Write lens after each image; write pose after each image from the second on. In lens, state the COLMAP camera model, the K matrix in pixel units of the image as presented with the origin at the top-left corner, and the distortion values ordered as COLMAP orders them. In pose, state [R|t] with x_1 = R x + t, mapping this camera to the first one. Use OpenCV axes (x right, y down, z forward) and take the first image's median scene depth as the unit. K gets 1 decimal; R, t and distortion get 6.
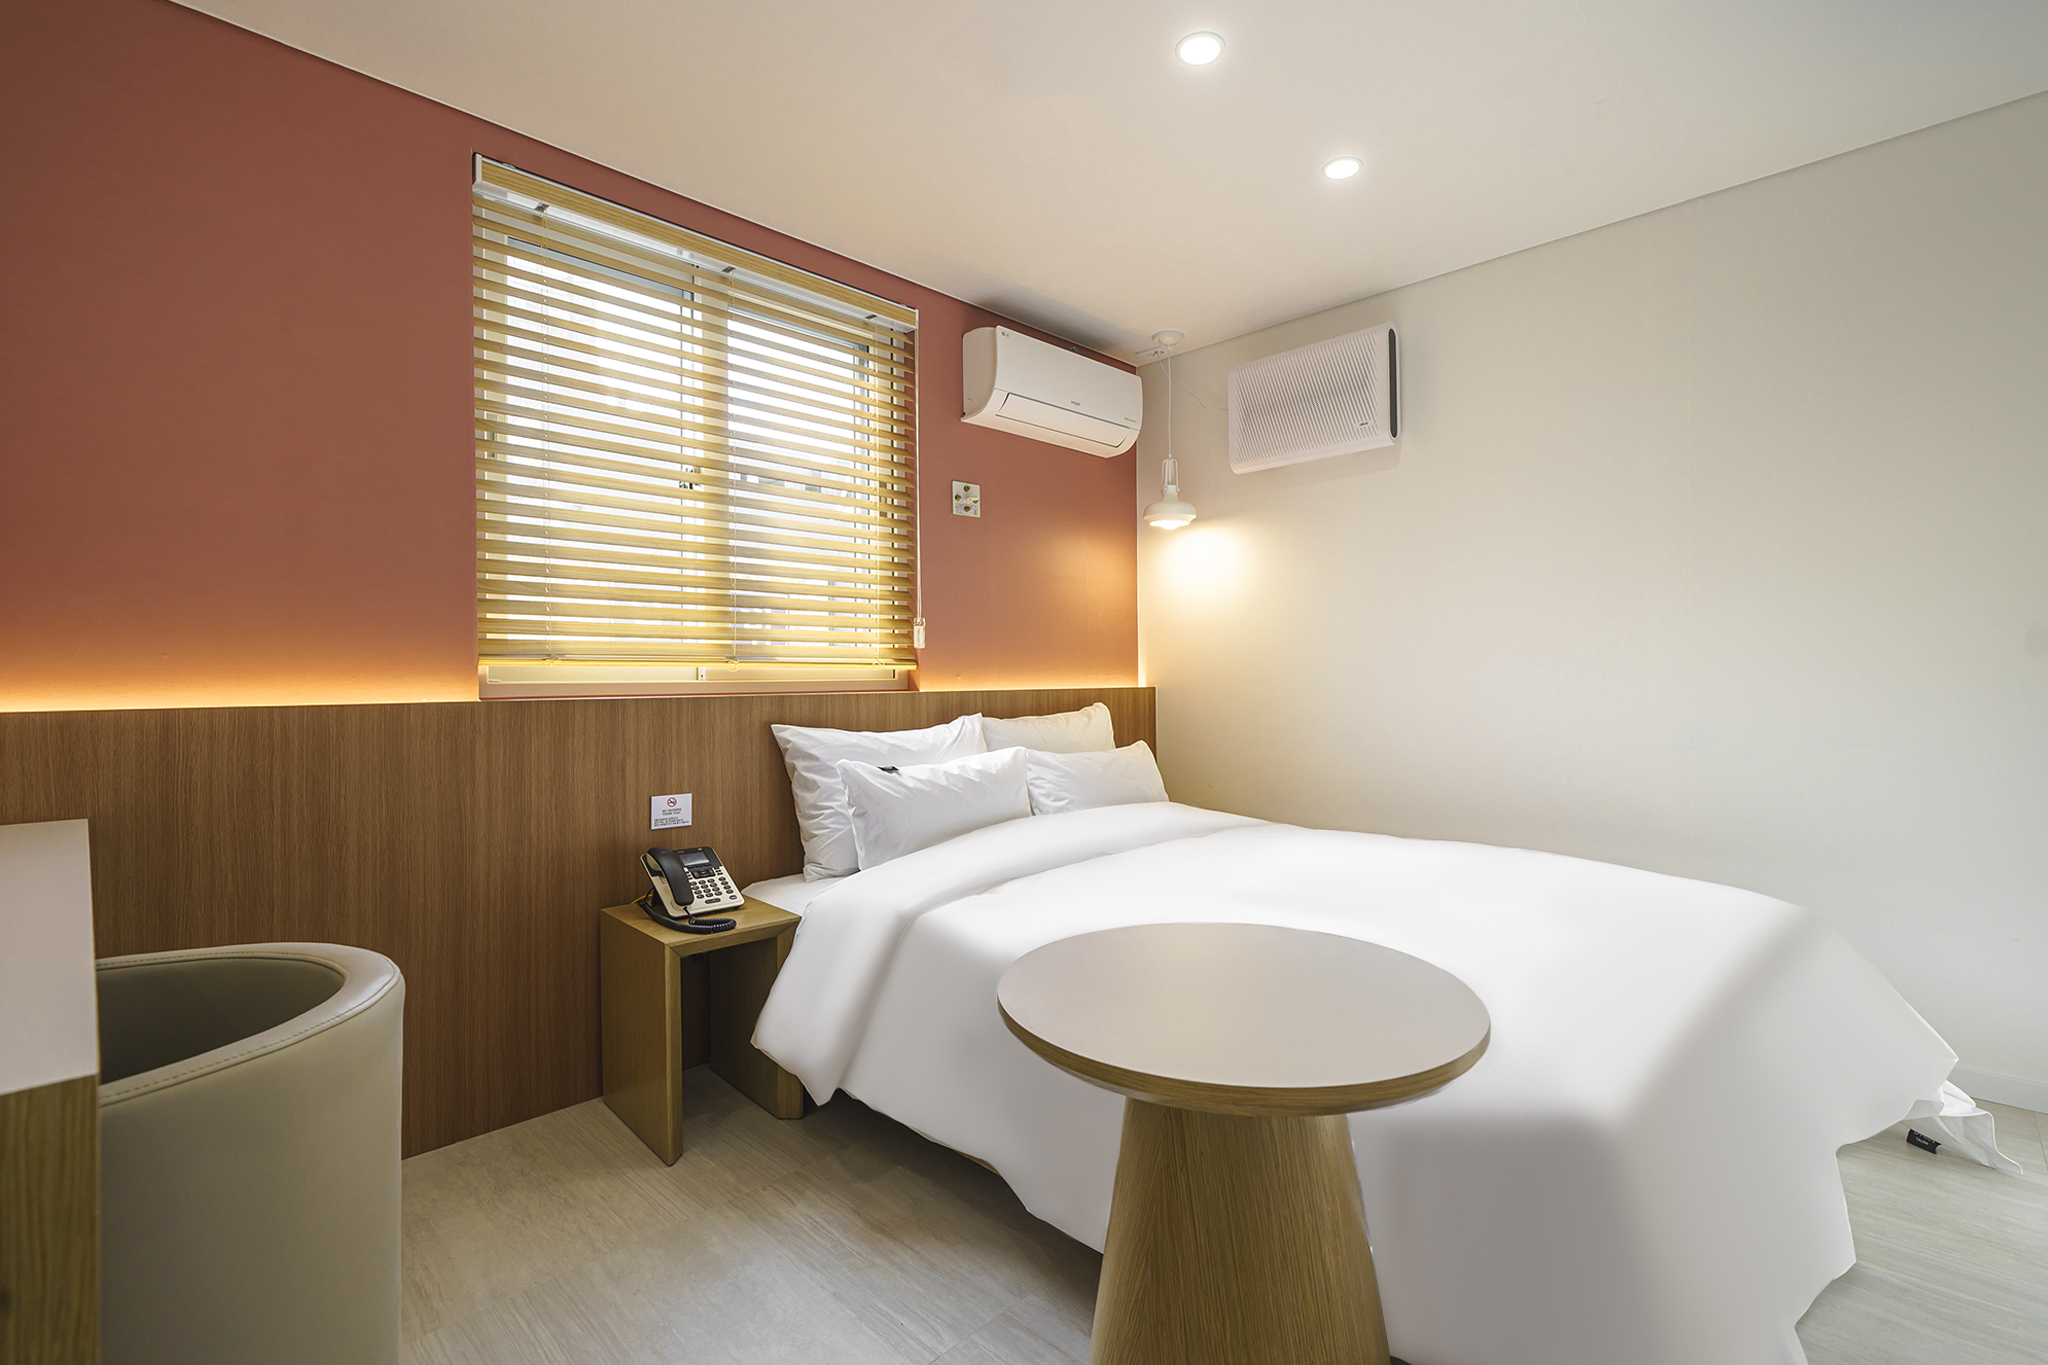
lens RADIAL K [[953.8, 0, 1065.8], [0, 953.8, 676.5], [0, 0, 1]] dist [0.016583, 0.000157]
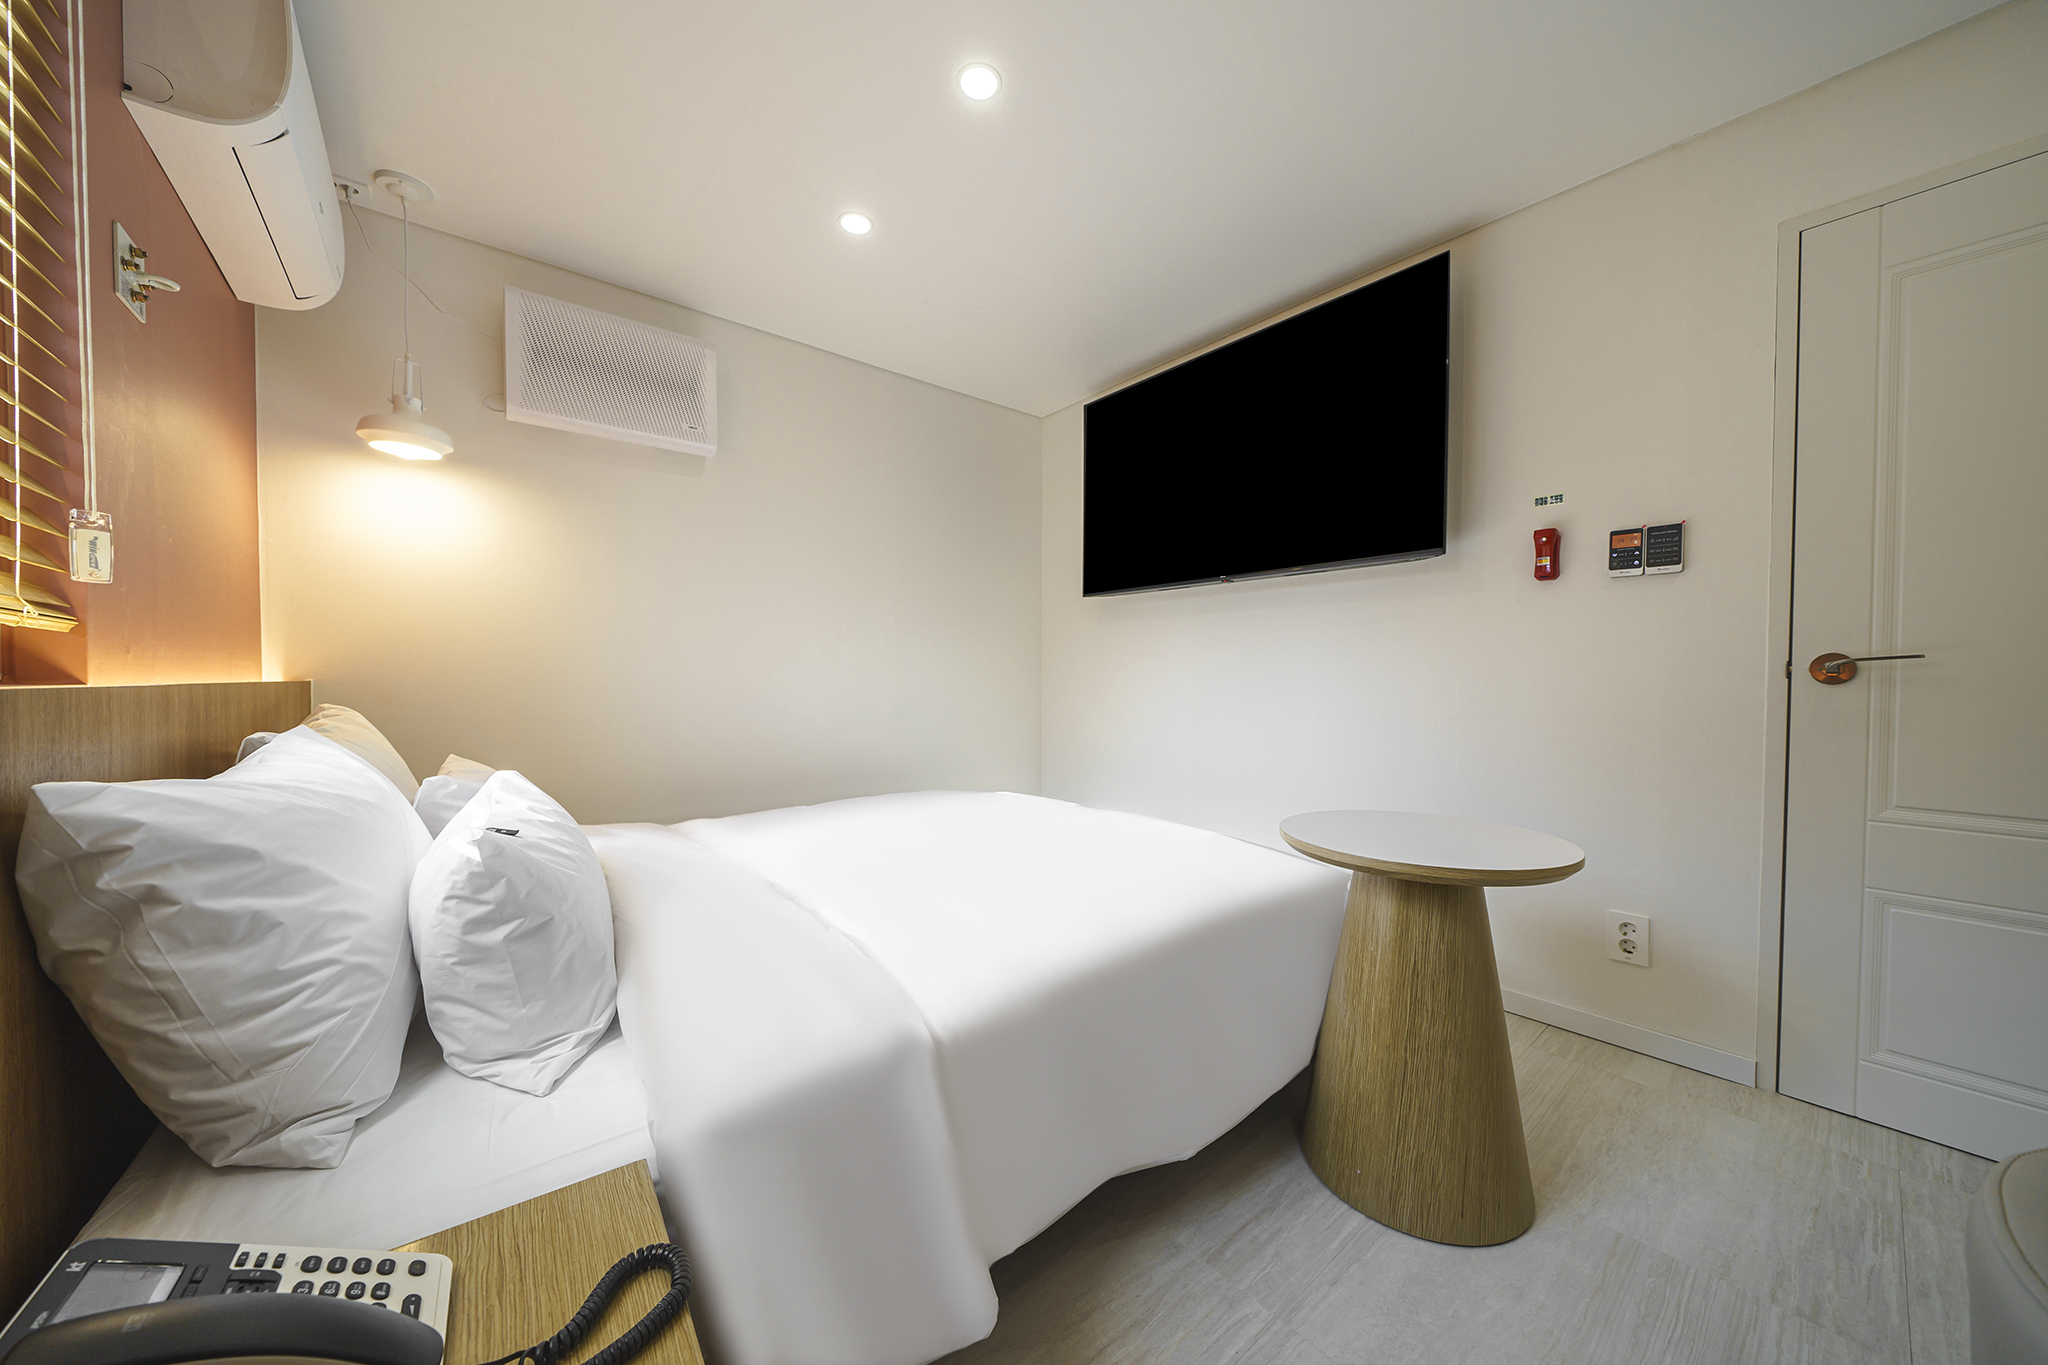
lens RADIAL K [[702.5, 0, 1033.4], [0, 702.5, 692.7], [0, 0, 1]] dist [-0.001900, -0.000186]
pose [[0.109618, -0.013640, 0.993880, -0.502175], [-0.000234, 0.999905, 0.013748, 0.017740], [-0.993974, -0.001740, 0.109604, 0.660422]]
